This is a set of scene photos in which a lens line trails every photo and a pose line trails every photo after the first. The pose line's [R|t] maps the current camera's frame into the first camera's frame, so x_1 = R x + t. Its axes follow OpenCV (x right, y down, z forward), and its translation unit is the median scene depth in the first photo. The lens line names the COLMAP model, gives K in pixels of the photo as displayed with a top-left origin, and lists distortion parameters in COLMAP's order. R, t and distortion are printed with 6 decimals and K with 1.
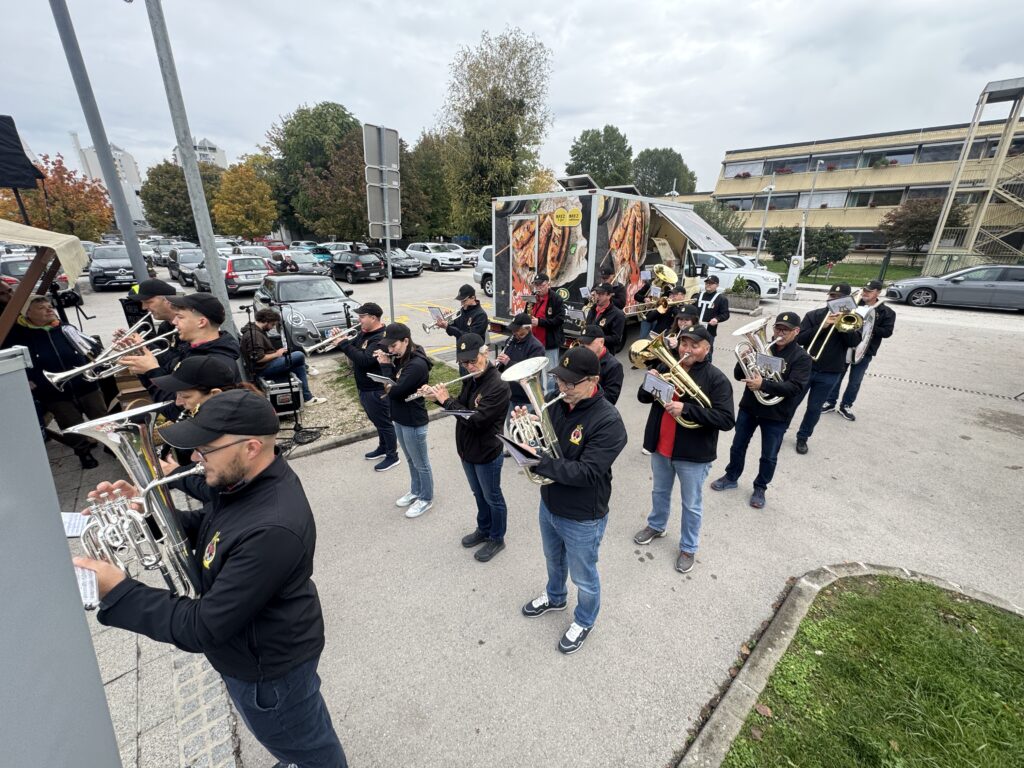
lens RADIAL K [[408.3, 0, 513.2], [0, 408.3, 383.2], [0, 0, 1]] dist [-0.003902, 0.000079]
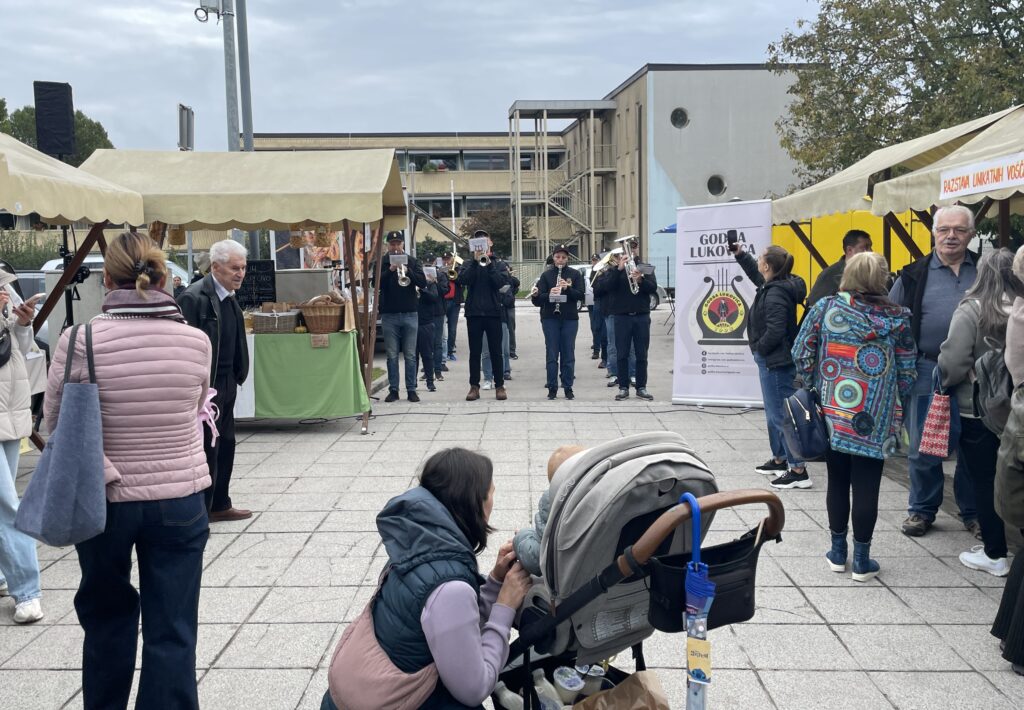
lens RADIAL K [[863.4, 0, 505.6], [0, 863.4, 347.0], [0, 0, 1]] dist [0.063177, -0.000840]
pose [[0.669458, -0.090404, 0.737329, -0.356509], [0.278808, 0.950583, -0.136592, 0.085378], [-0.688544, 0.297016, 0.661581, -0.155263]]
